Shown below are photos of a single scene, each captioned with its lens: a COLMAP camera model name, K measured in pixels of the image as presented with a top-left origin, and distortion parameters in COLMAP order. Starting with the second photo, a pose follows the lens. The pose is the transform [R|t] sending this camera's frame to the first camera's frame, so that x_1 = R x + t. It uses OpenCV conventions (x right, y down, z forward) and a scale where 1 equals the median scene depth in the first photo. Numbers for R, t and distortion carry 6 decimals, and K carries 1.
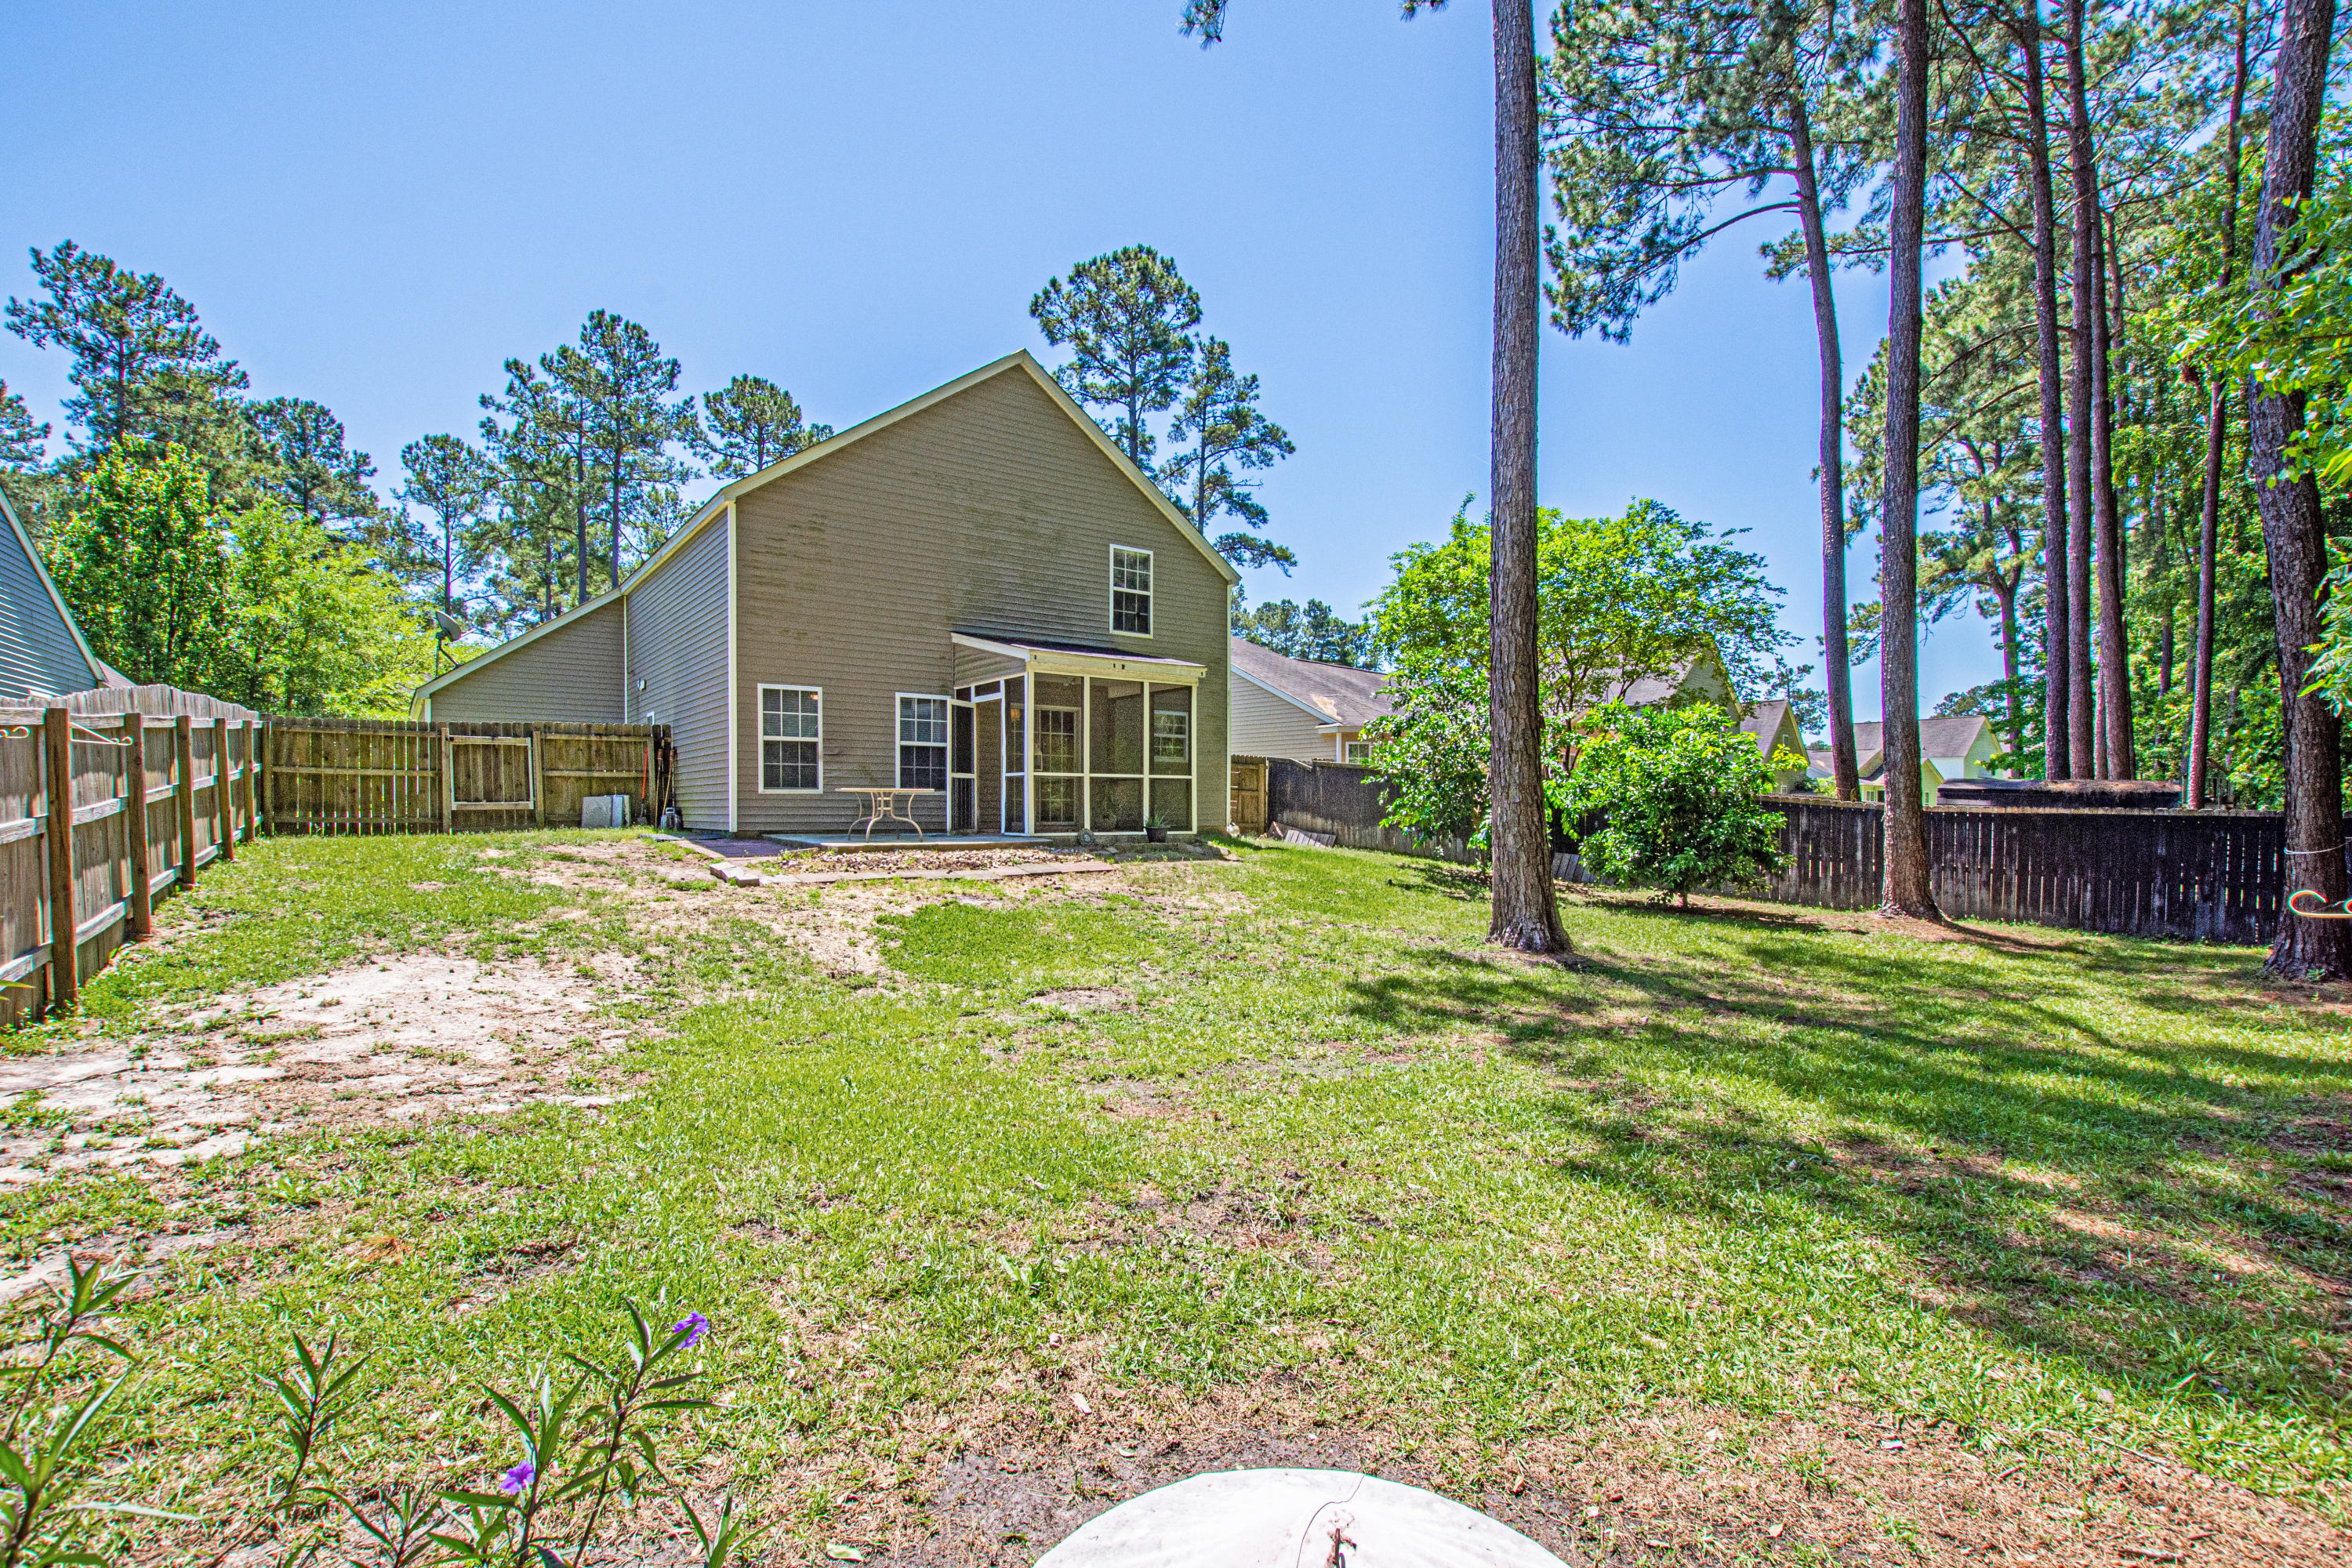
lens RADIAL K [[1042.4, 0, 1178.9], [0, 1042.4, 827.6], [0, 0, 1]] dist [-0.013877, 0.002691]
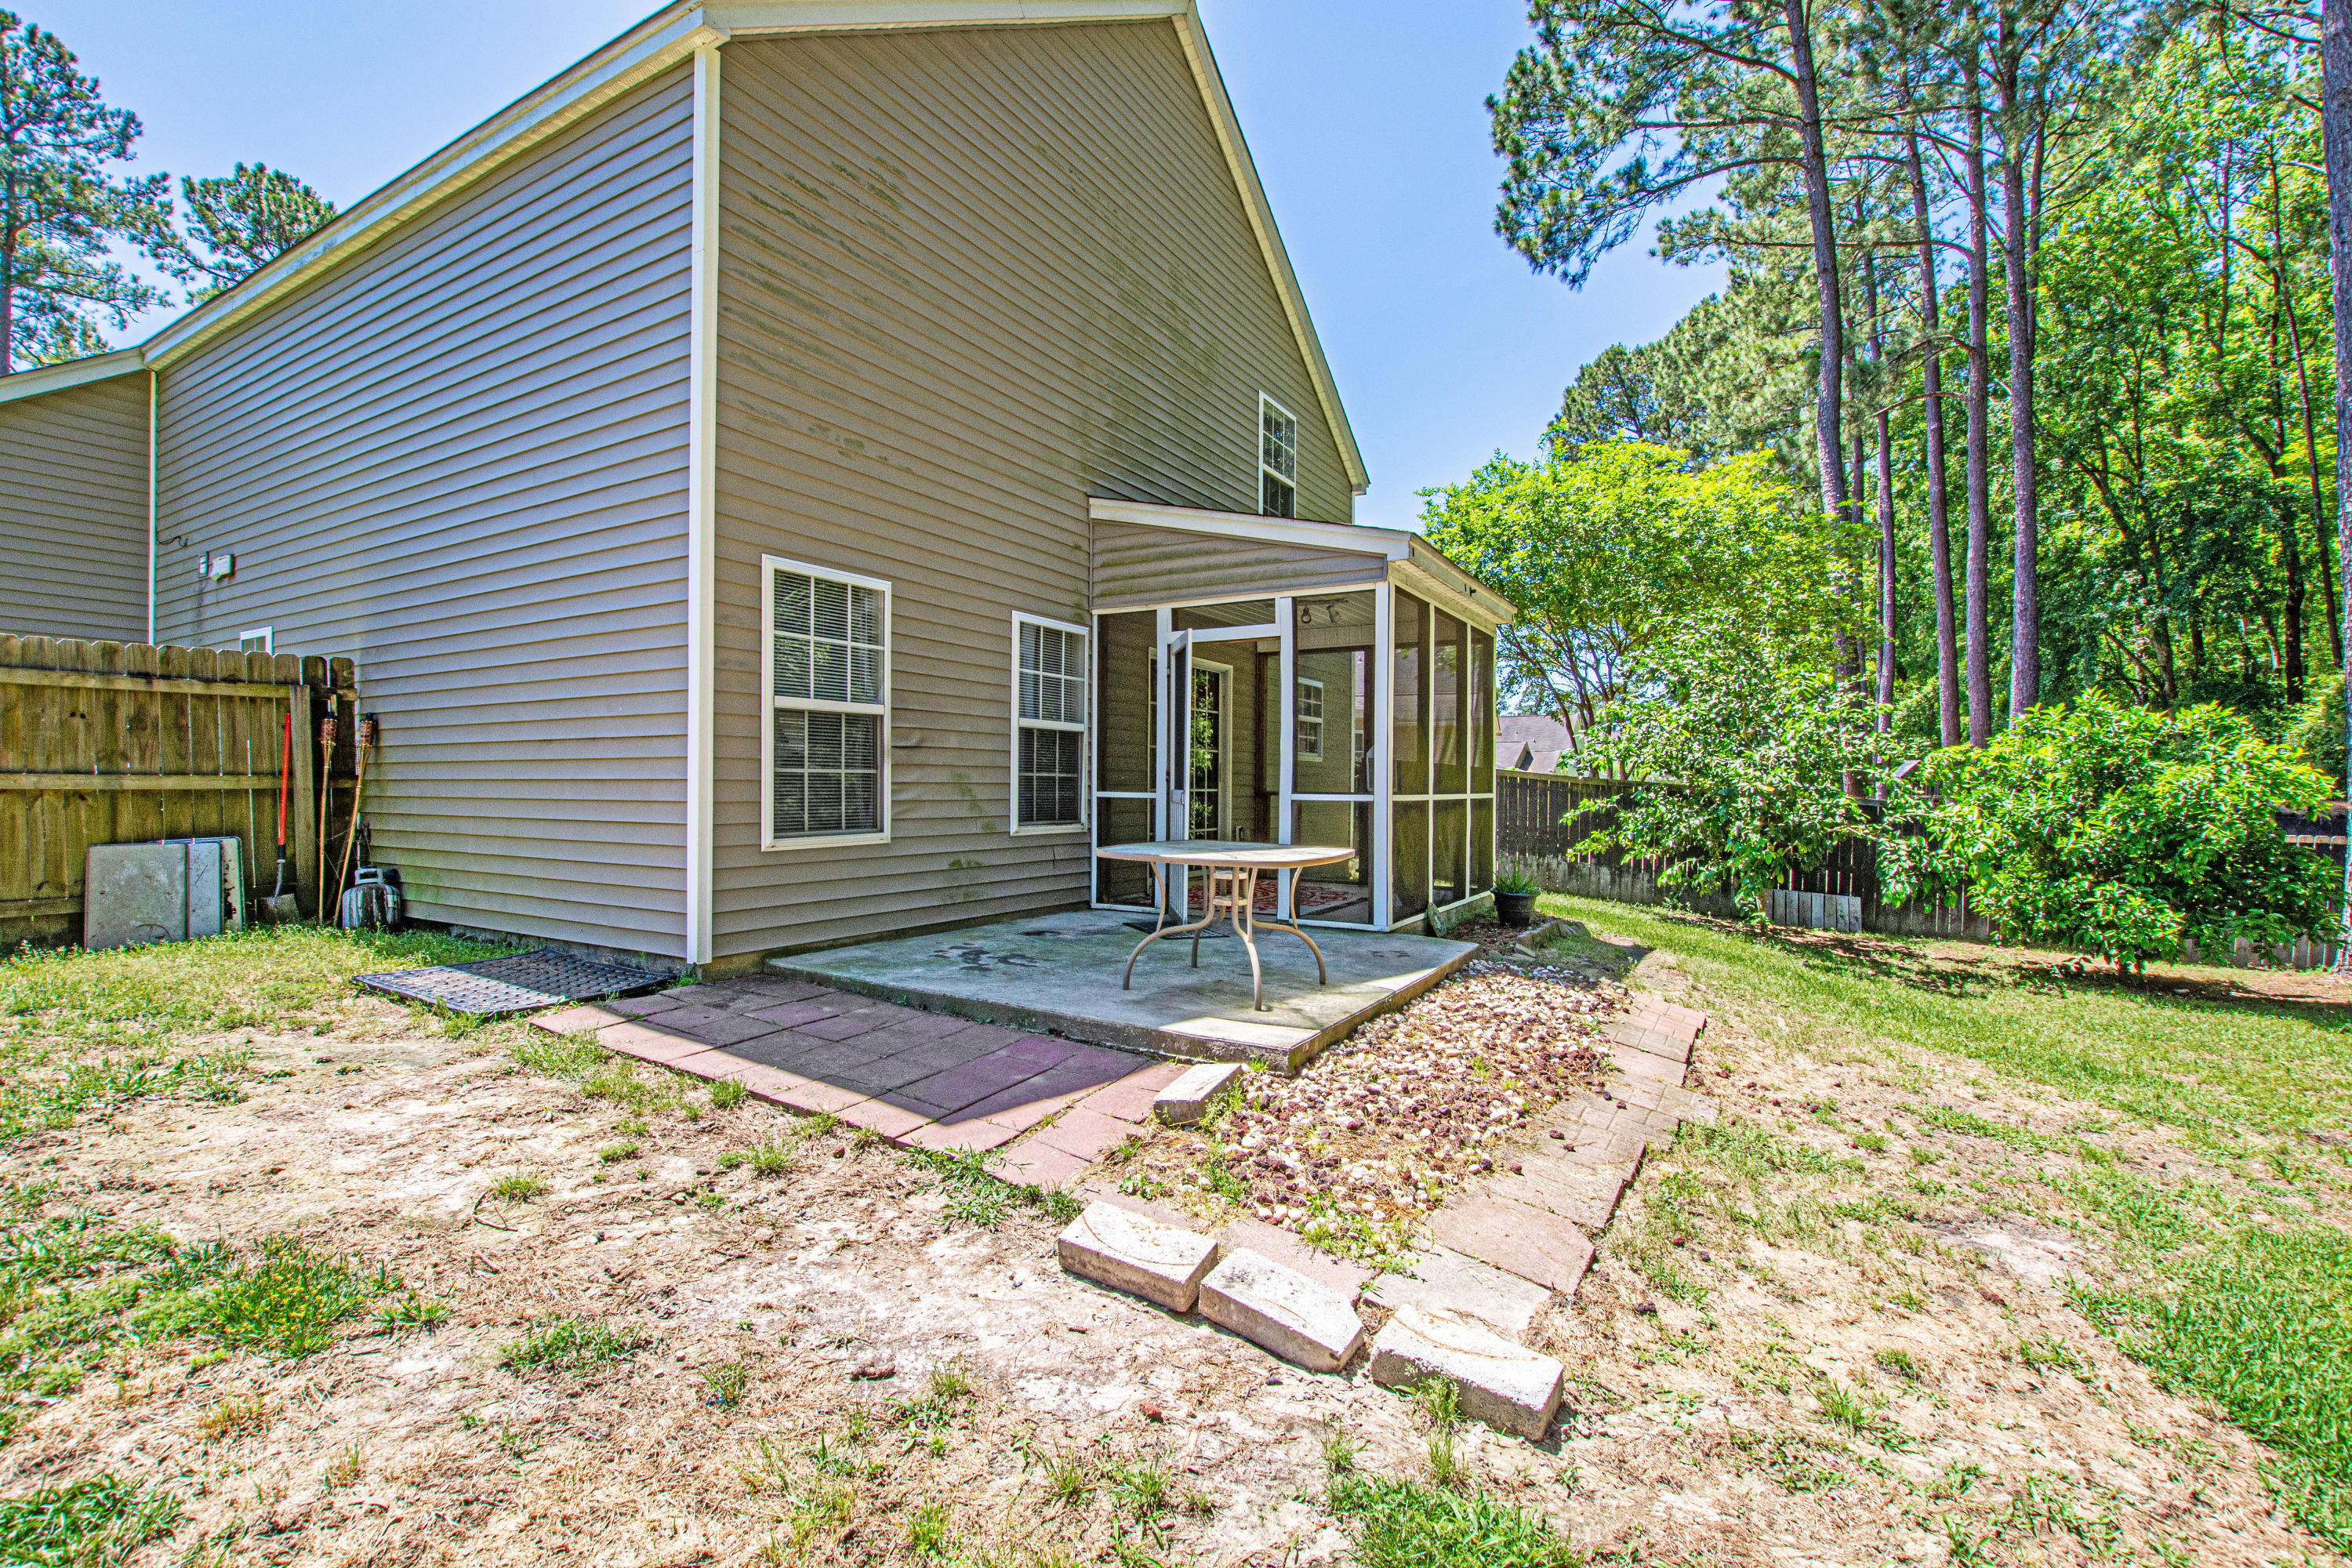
lens RADIAL K [[1042.4, 0, 1172.3], [0, 1042.4, 784.6], [0, 0, 1]] dist [-0.013877, 0.002691]
pose [[0.929630, 0.008105, 0.368406, -0.351375], [0.000796, 0.999712, -0.024002, -0.041565], [-0.368495, 0.022607, 0.929355, 0.527380]]
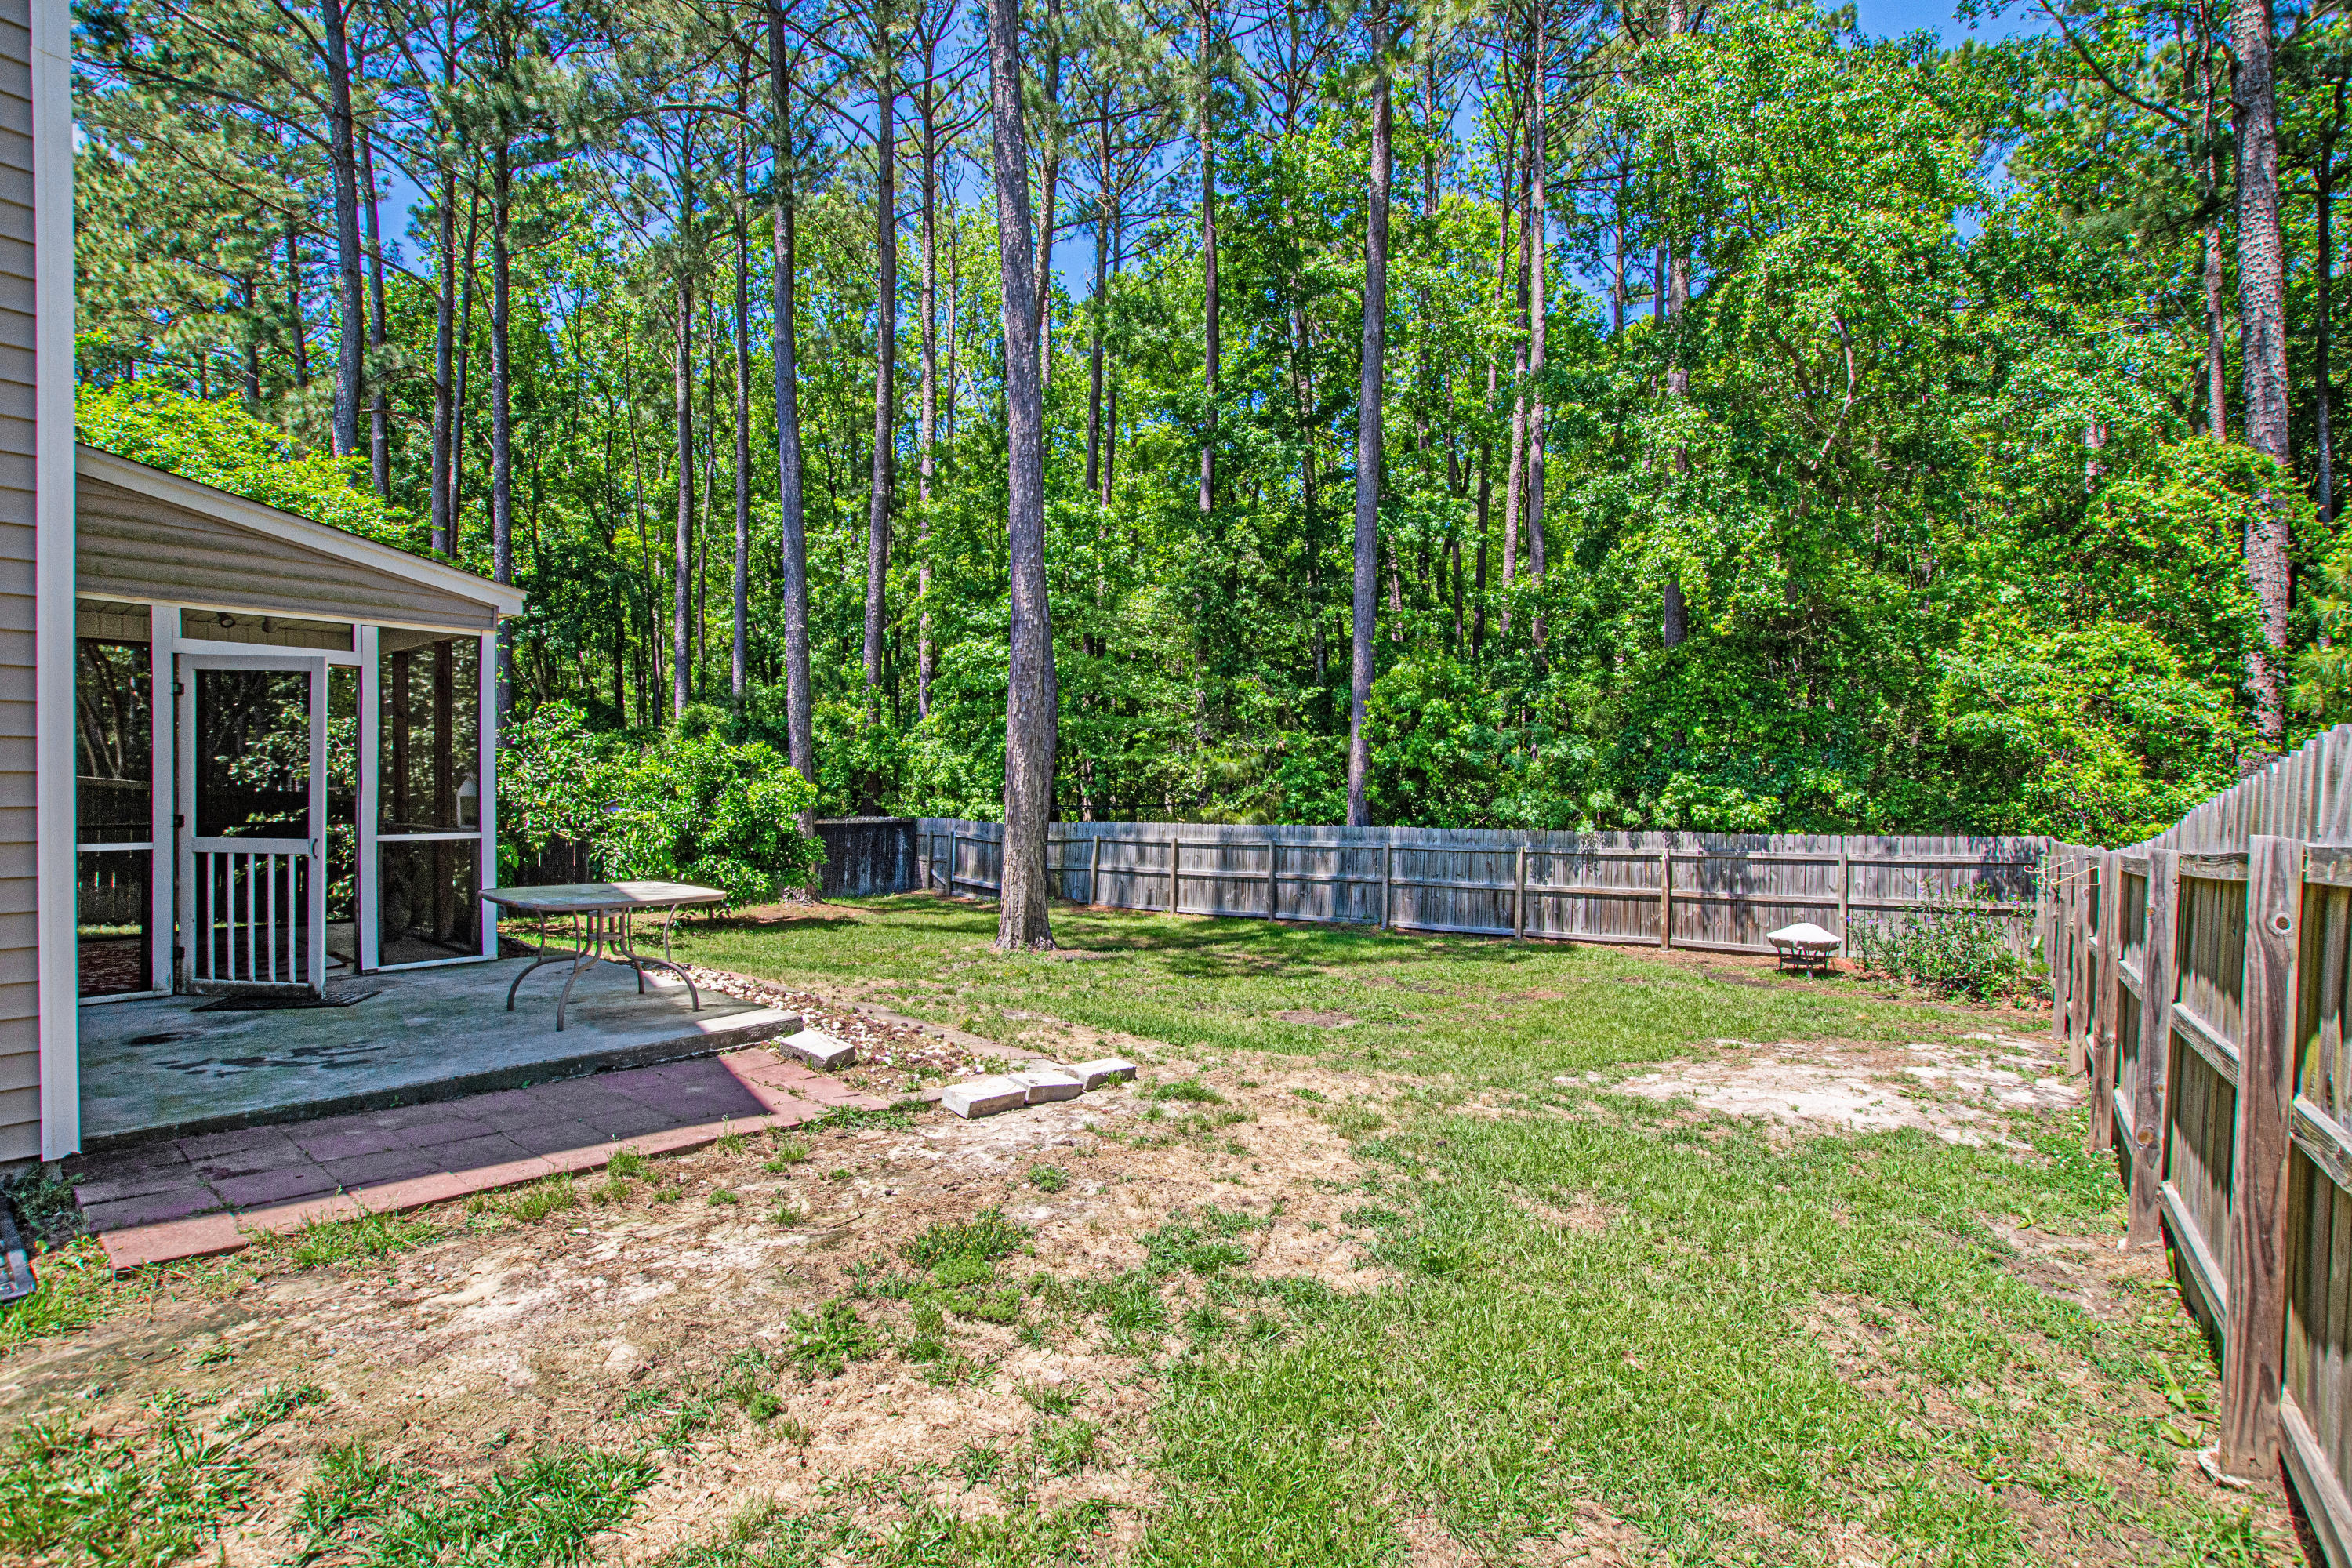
lens RADIAL K [[1042.4, 0, 1157.0], [0, 1042.4, 789.1], [0, 0, 1]] dist [-0.013877, 0.002691]
pose [[-0.219762, -0.009652, 0.975506, -0.603188], [0.020857, 0.999676, 0.014590, -0.065235], [-0.975330, 0.023552, -0.219490, 0.698831]]
